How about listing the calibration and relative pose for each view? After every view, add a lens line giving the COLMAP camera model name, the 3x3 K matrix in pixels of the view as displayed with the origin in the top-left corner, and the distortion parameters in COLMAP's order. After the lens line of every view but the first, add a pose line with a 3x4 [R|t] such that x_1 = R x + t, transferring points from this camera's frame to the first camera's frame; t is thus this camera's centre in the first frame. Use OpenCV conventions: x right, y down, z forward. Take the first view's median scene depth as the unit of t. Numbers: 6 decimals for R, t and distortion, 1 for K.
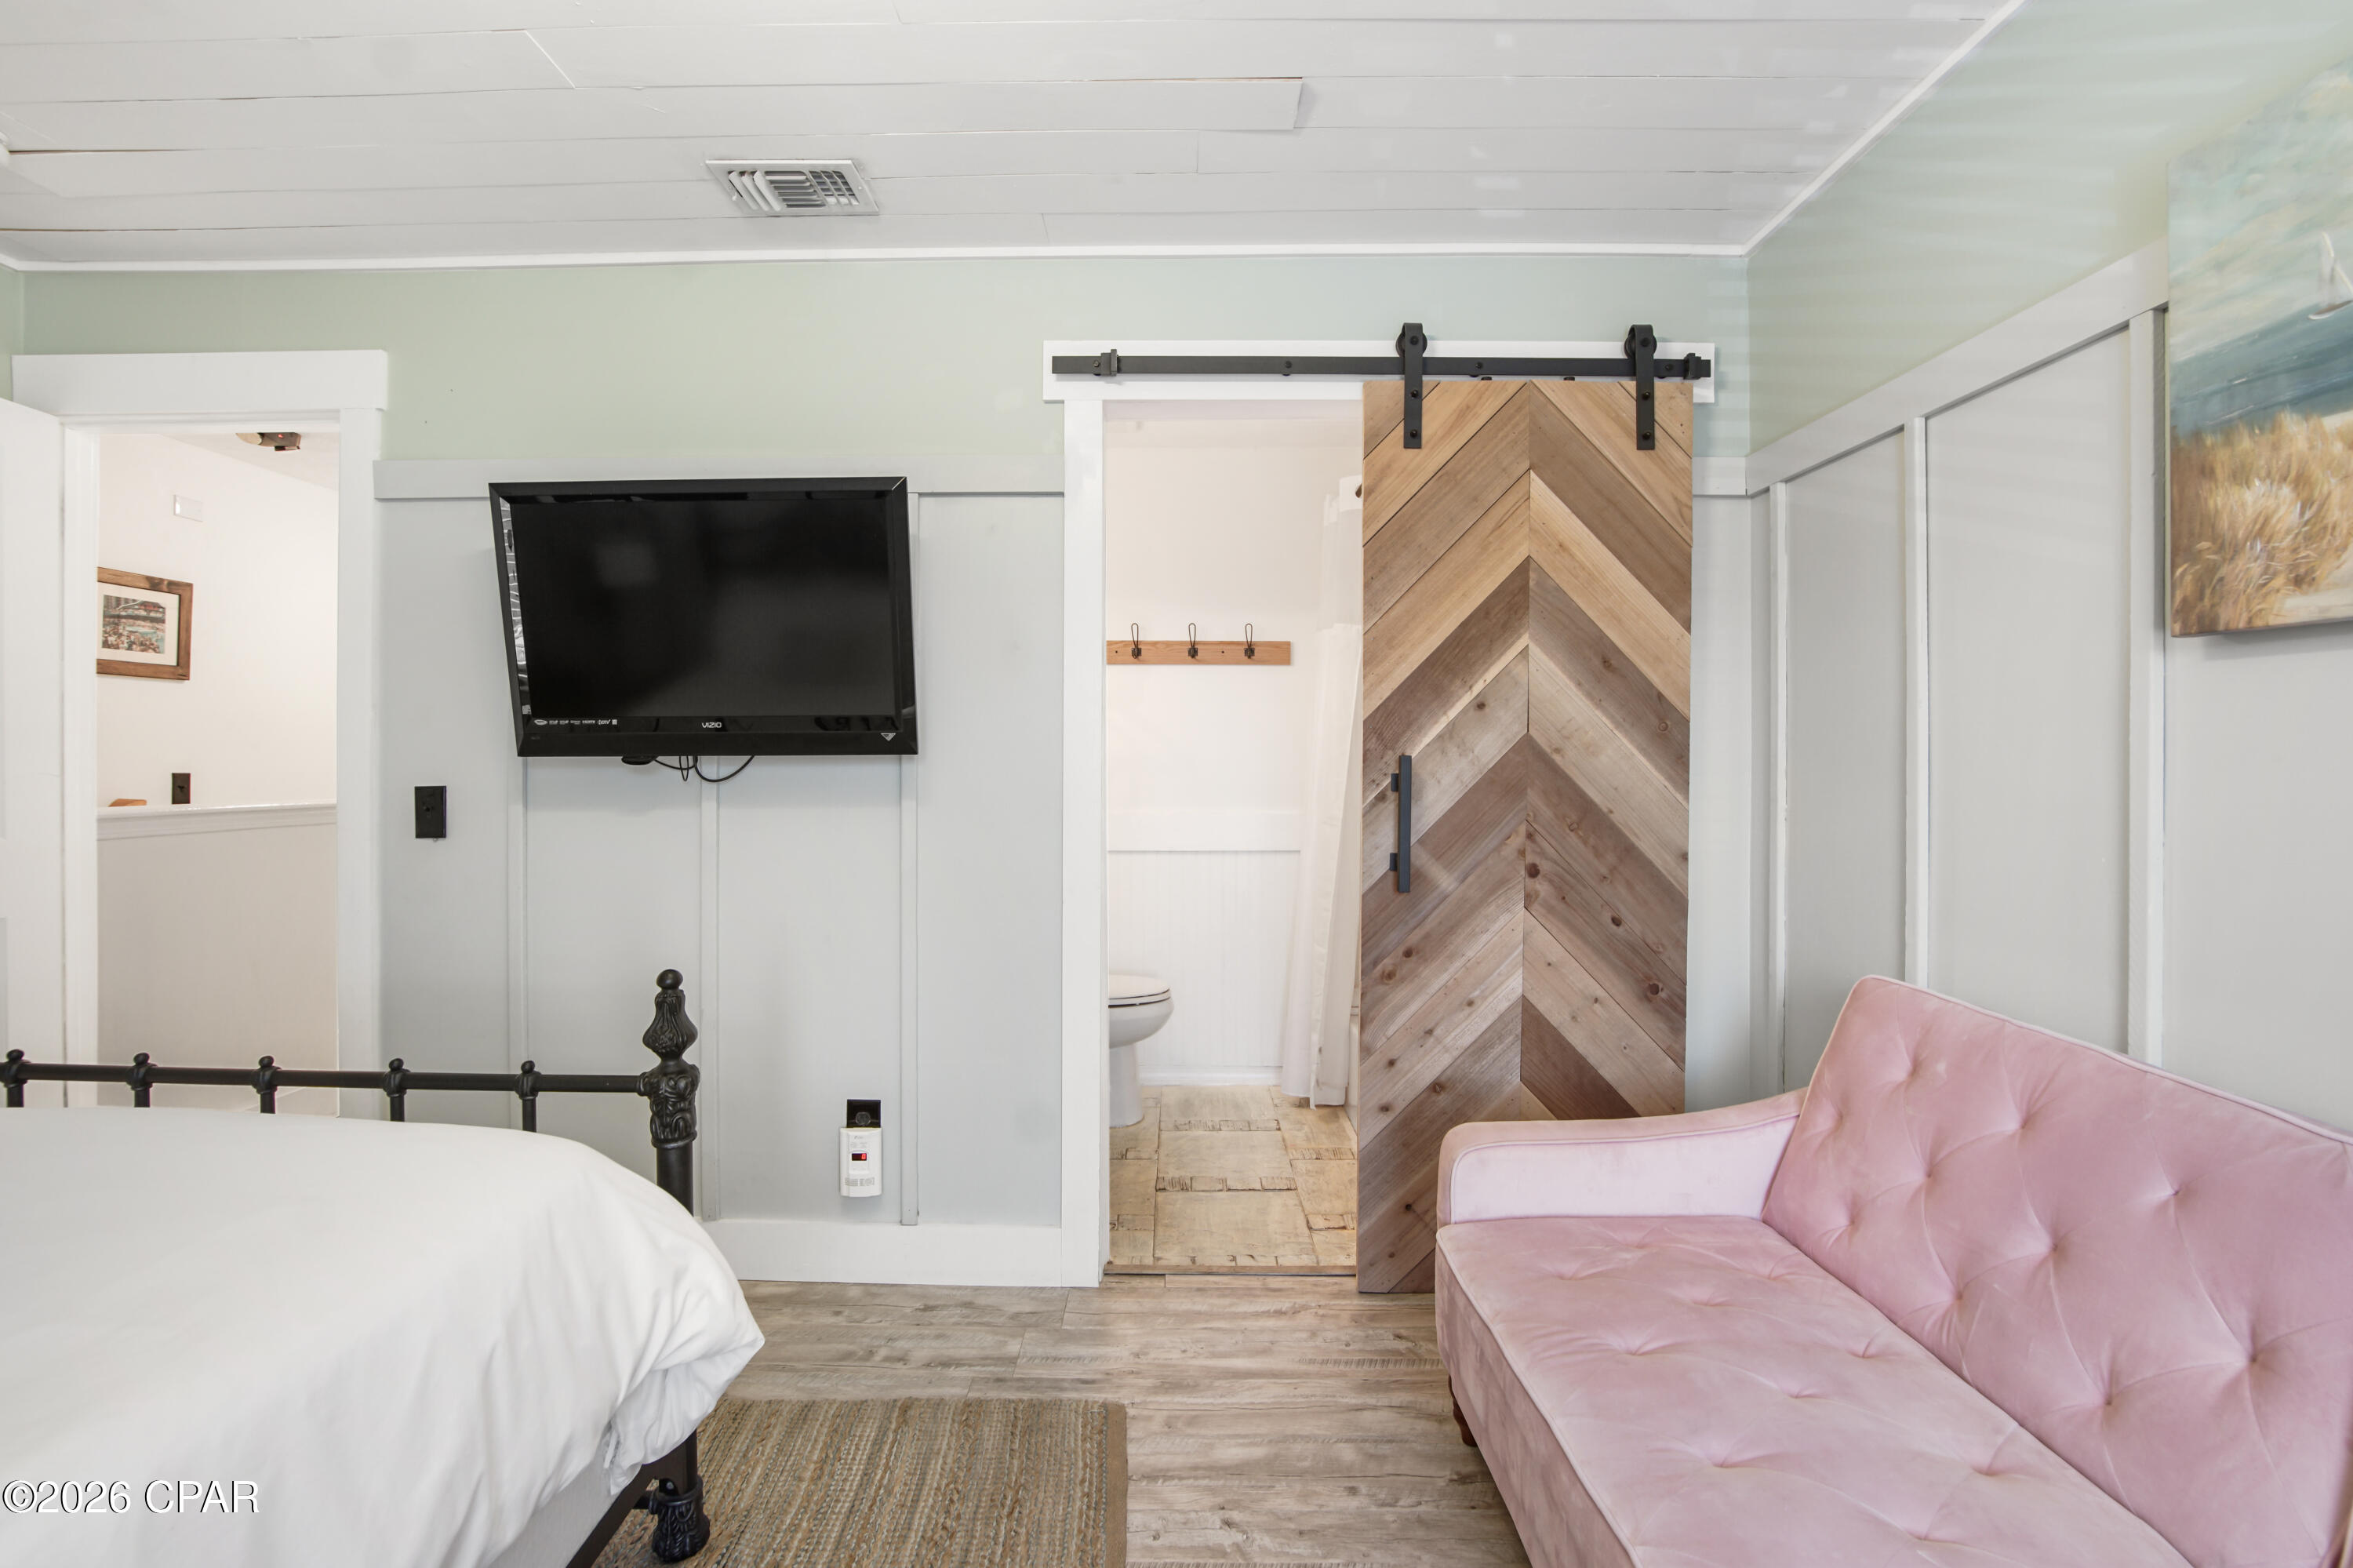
lens RADIAL K [[1079.2, 0, 1151.2], [0, 1079.2, 766.5], [0, 0, 1]] dist [-0.036273, 0.003743]
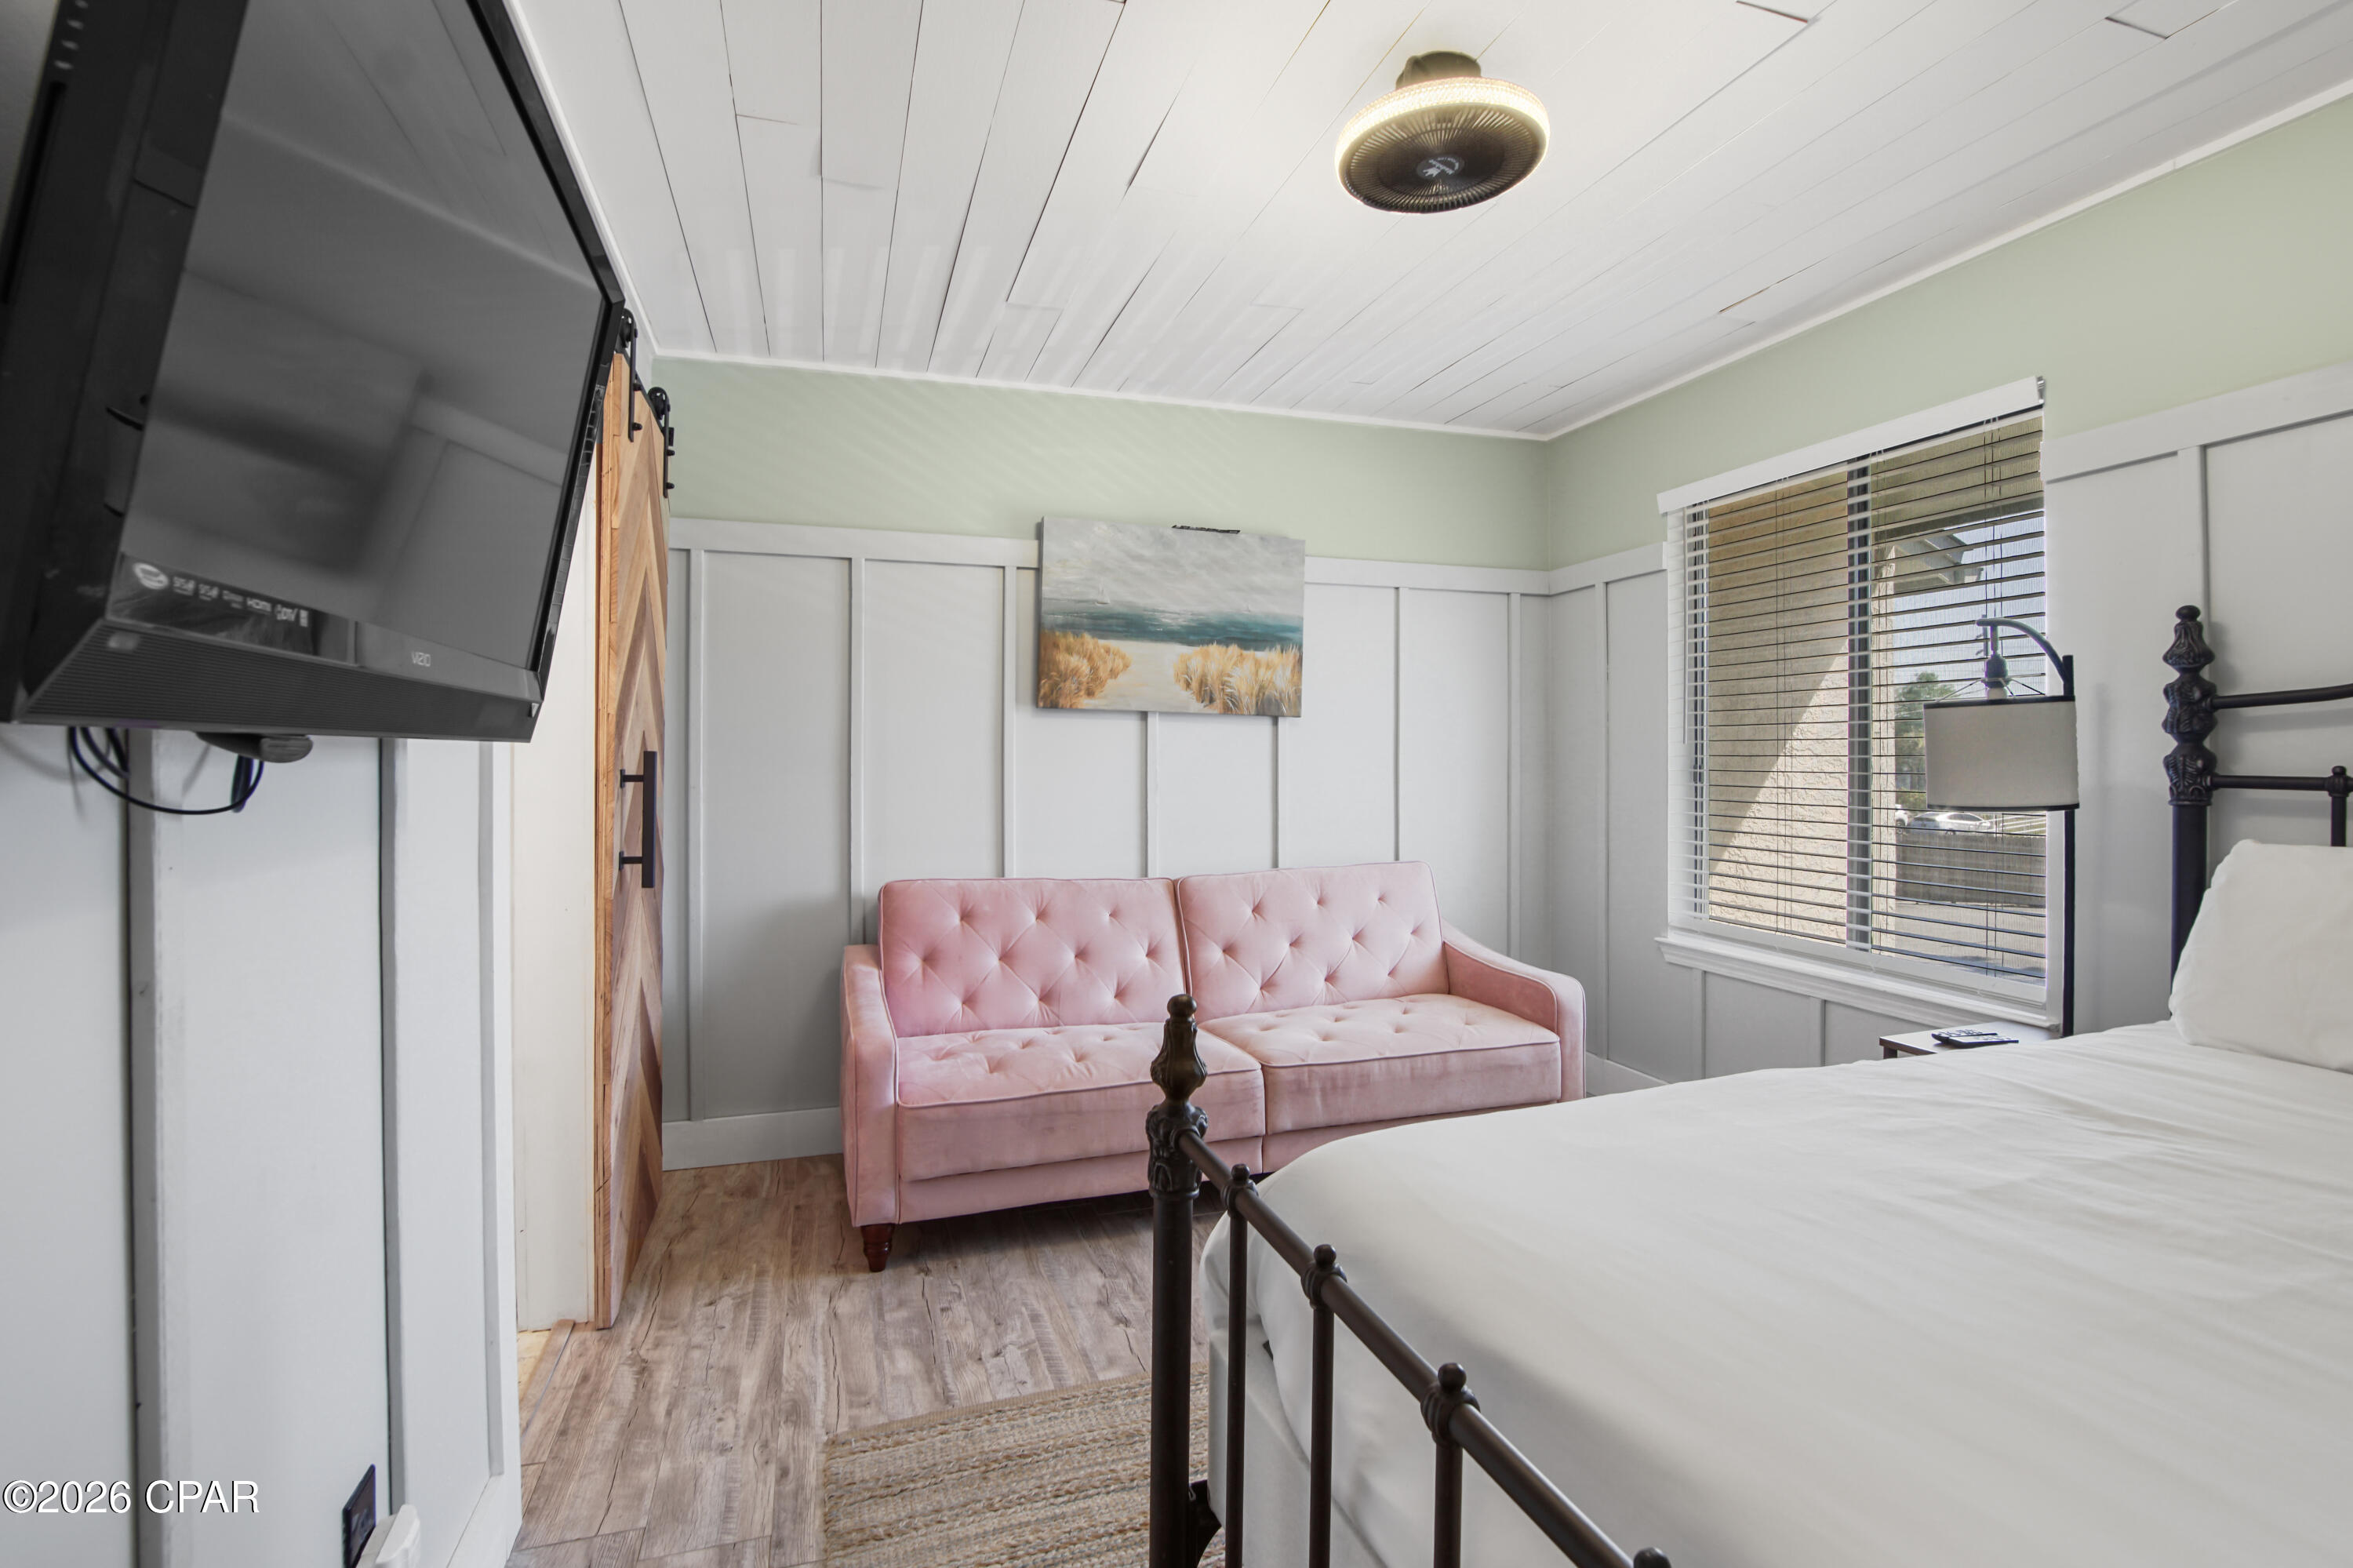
lens RADIAL K [[1079.2, 0, 1156.2], [0, 1079.2, 759.6], [0, 0, 1]] dist [-0.036273, 0.003743]
pose [[-0.318472, 0.000877, 0.947932, -1.153341], [0.002794, 0.999996, 0.000013, -0.000407], [-0.947928, 0.002652, -0.318473, 1.172831]]
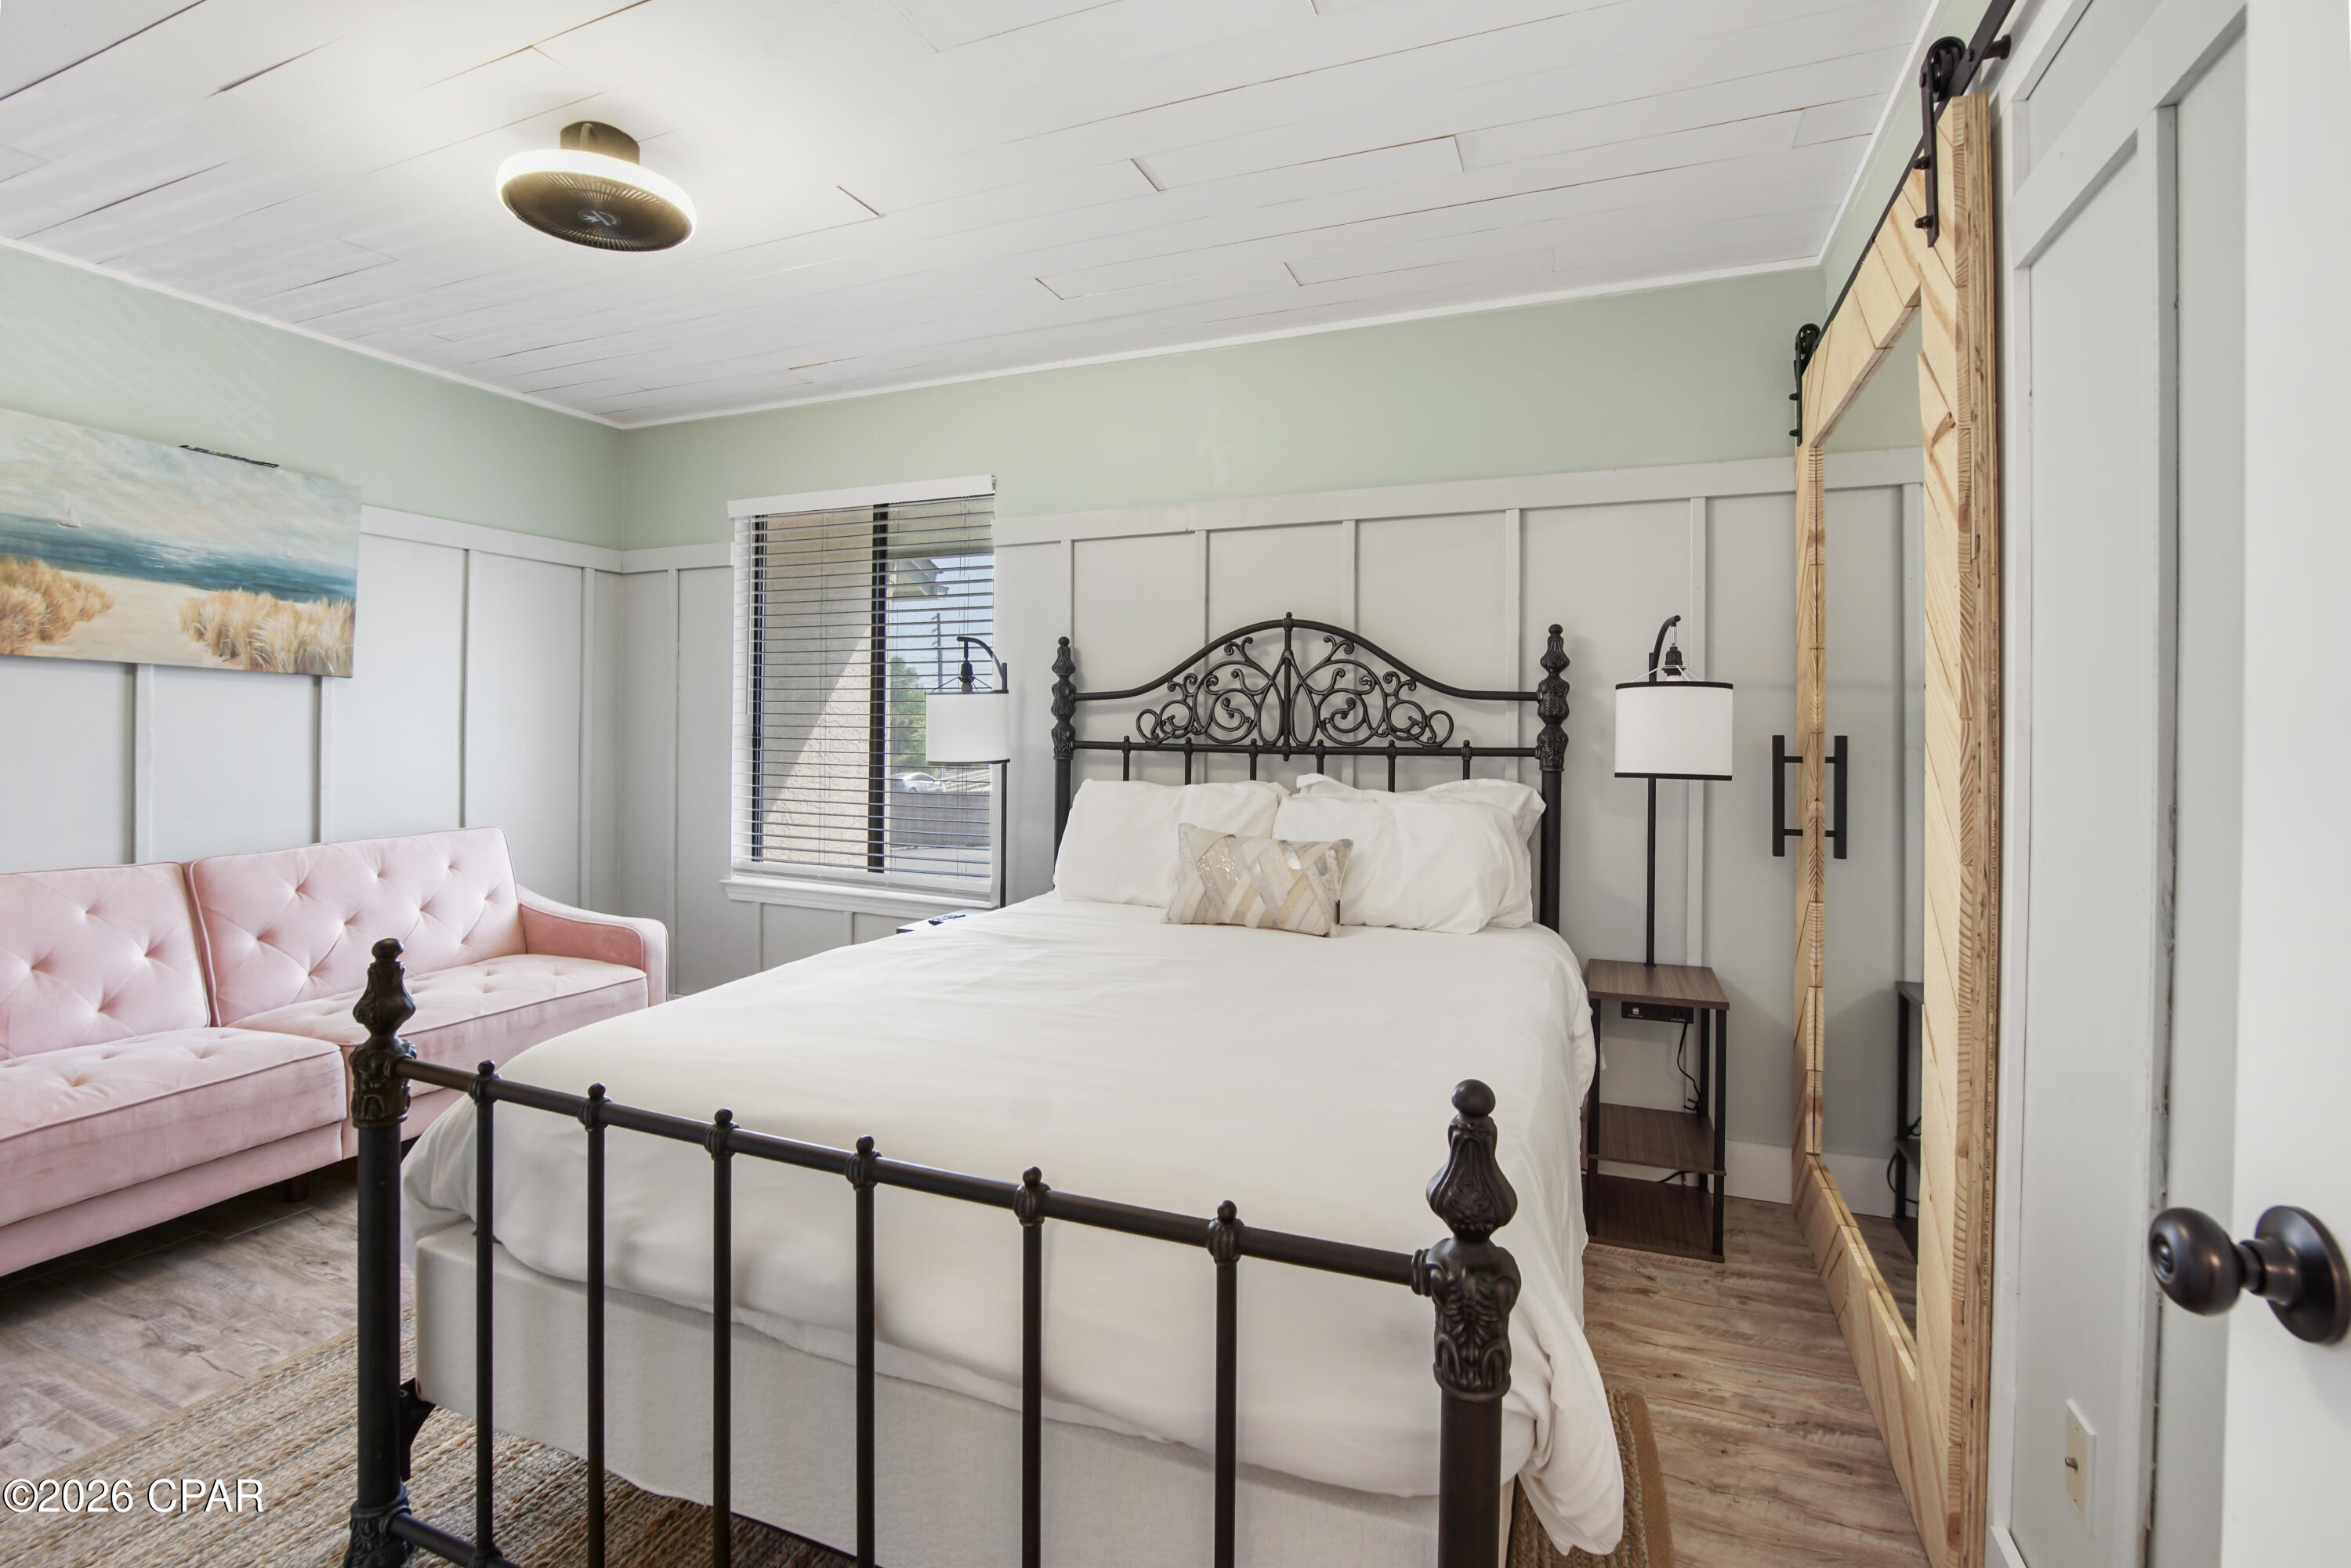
lens RADIAL K [[1078.2, 0, 1184.0], [0, 1078.2, 728.9], [0, 0, 1]] dist [-0.036273, 0.003743]
pose [[-0.937791, -0.008620, 0.347094, -1.311807], [-0.009363, 0.999956, -0.000463, -0.003538], [-0.347075, -0.003684, -0.937830, 1.490757]]
